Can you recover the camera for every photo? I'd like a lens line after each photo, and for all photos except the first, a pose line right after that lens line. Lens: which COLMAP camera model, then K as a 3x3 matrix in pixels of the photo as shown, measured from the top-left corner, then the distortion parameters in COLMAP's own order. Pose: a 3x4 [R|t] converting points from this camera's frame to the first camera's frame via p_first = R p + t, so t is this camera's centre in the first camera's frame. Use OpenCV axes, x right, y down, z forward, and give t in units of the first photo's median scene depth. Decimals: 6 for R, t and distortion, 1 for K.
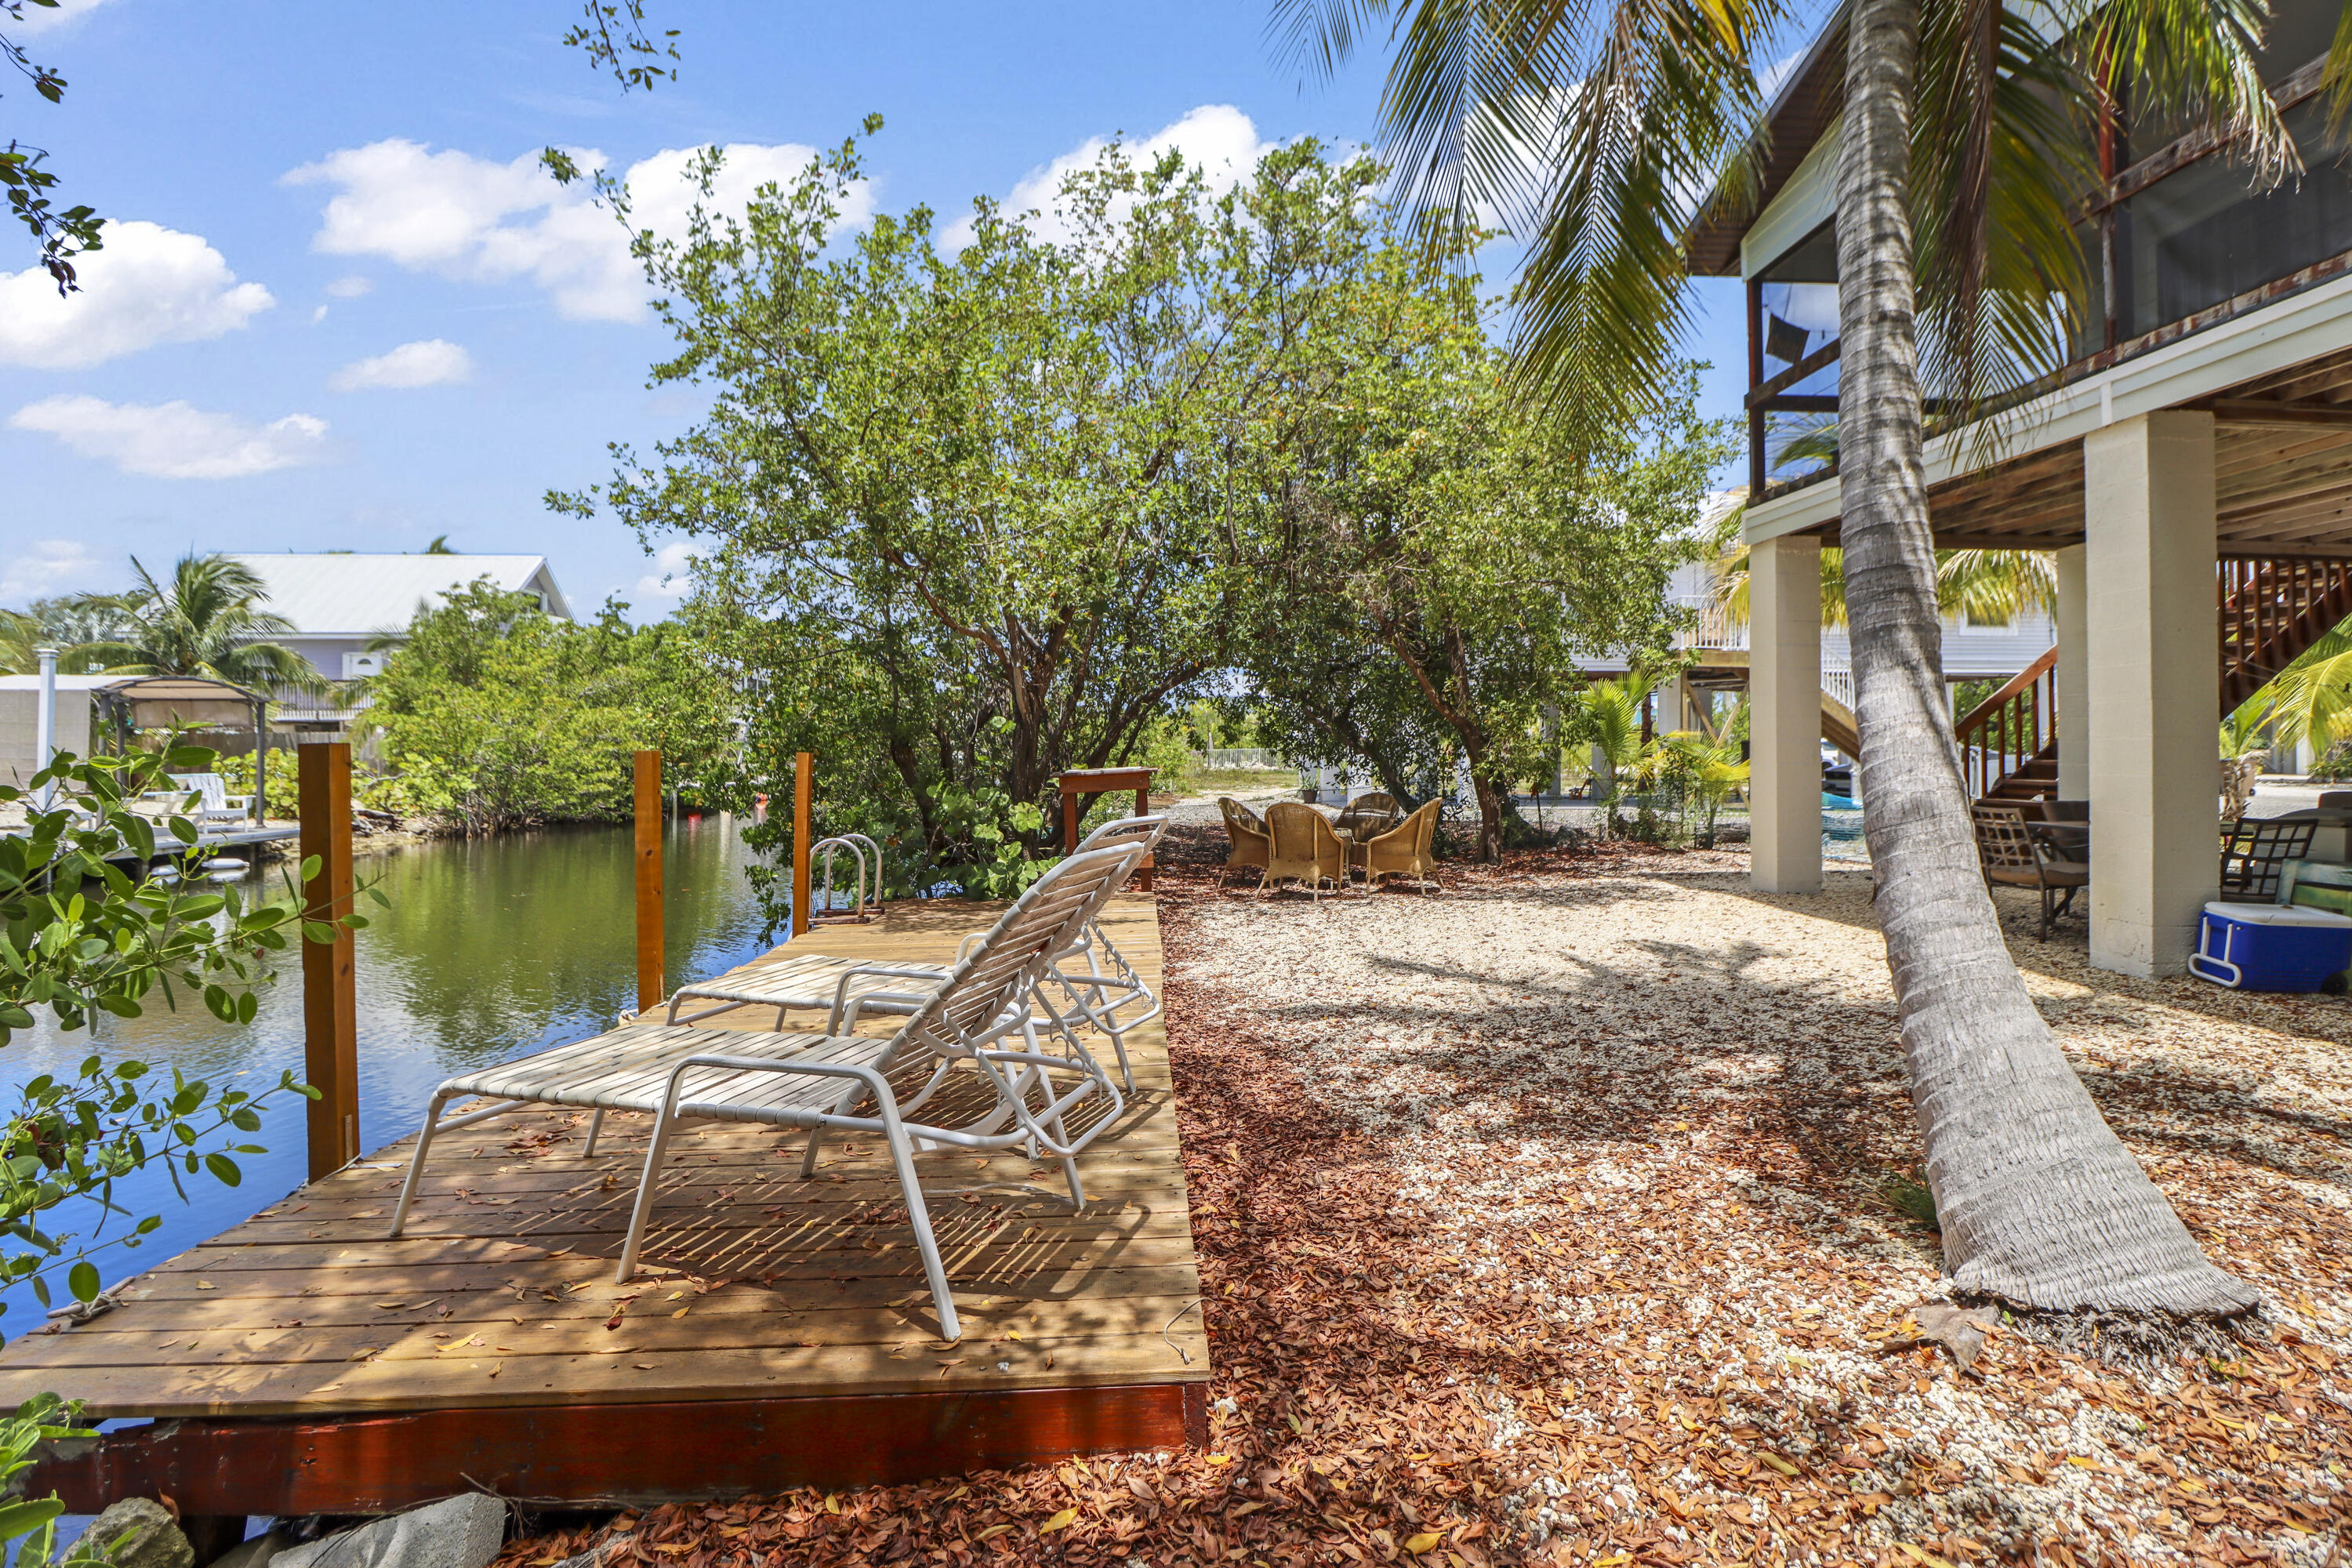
lens RADIAL K [[1099.1, 0, 1217.0], [0, 1099.1, 745.4], [0, 0, 1]] dist [-0.012393, -0.004114]
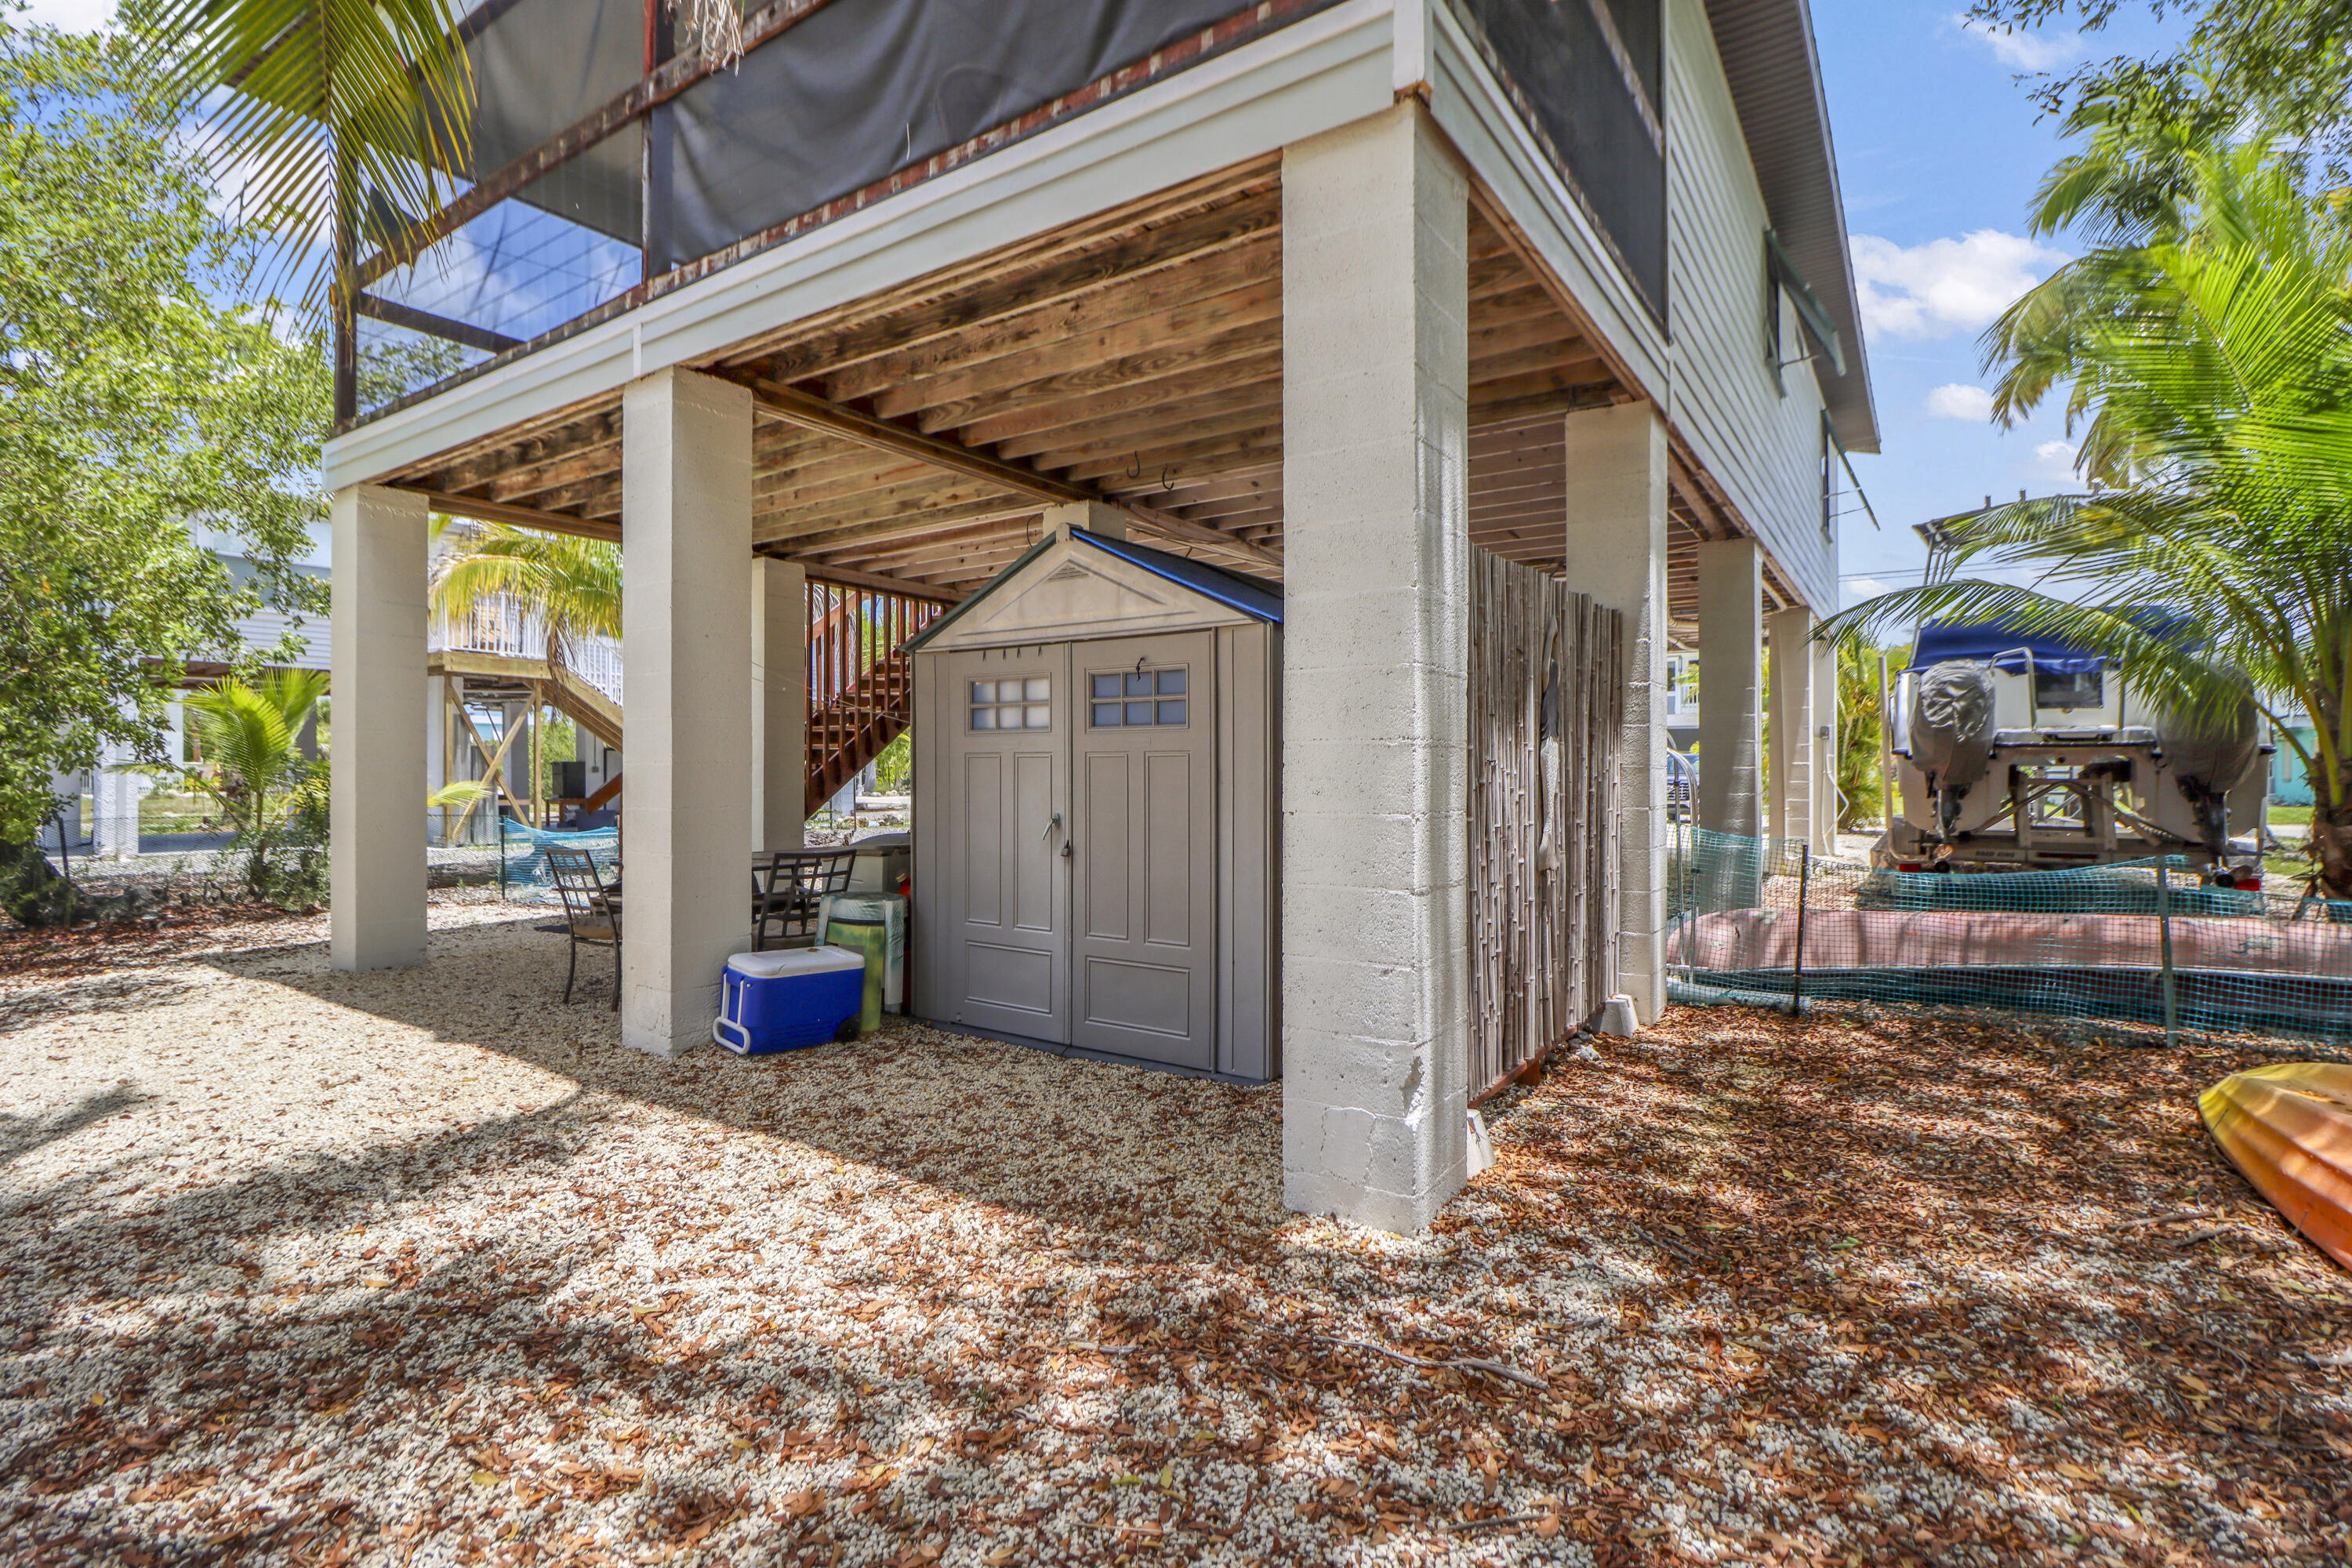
lens RADIAL K [[1099.1, 0, 1178.9], [0, 1099.1, 774.6], [0, 0, 1]] dist [-0.012393, -0.004114]
pose [[0.619368, 0.000187, 0.785100, 0.446022], [-0.007006, 0.999961, 0.005289, -0.004840], [-0.785069, -0.008776, 0.619346, 0.184291]]
